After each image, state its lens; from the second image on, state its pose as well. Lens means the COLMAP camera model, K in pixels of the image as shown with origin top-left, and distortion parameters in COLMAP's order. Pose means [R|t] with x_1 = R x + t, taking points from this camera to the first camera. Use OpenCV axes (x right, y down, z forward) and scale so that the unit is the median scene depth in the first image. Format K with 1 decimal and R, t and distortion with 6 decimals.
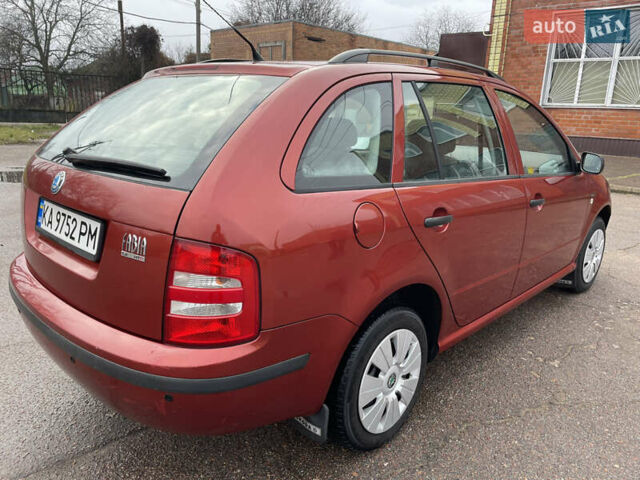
lens RADIAL K [[488.0, 0, 321.4], [0, 488.0, 242.0], [0, 0, 1]] dist [0.063806, -0.087092]
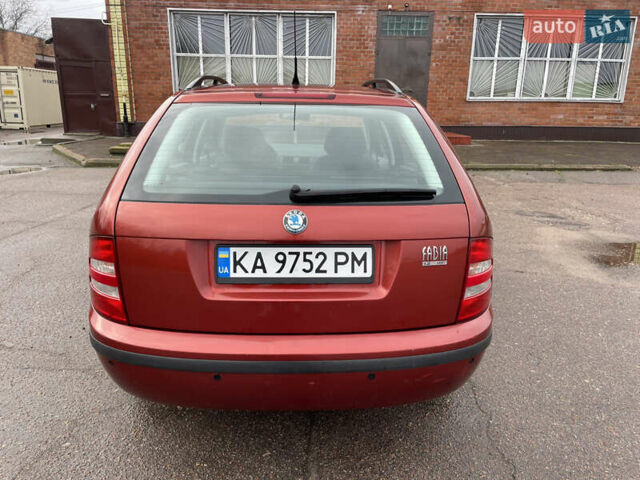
lens RADIAL K [[488.0, 0, 318.7], [0, 488.0, 238.7], [0, 0, 1]] dist [0.063806, -0.087092]
pose [[0.692117, -0.211118, 0.690220, -0.150380], [0.195022, 0.975398, 0.102787, -0.022718], [-0.694939, 0.063467, 0.716262, 0.033335]]
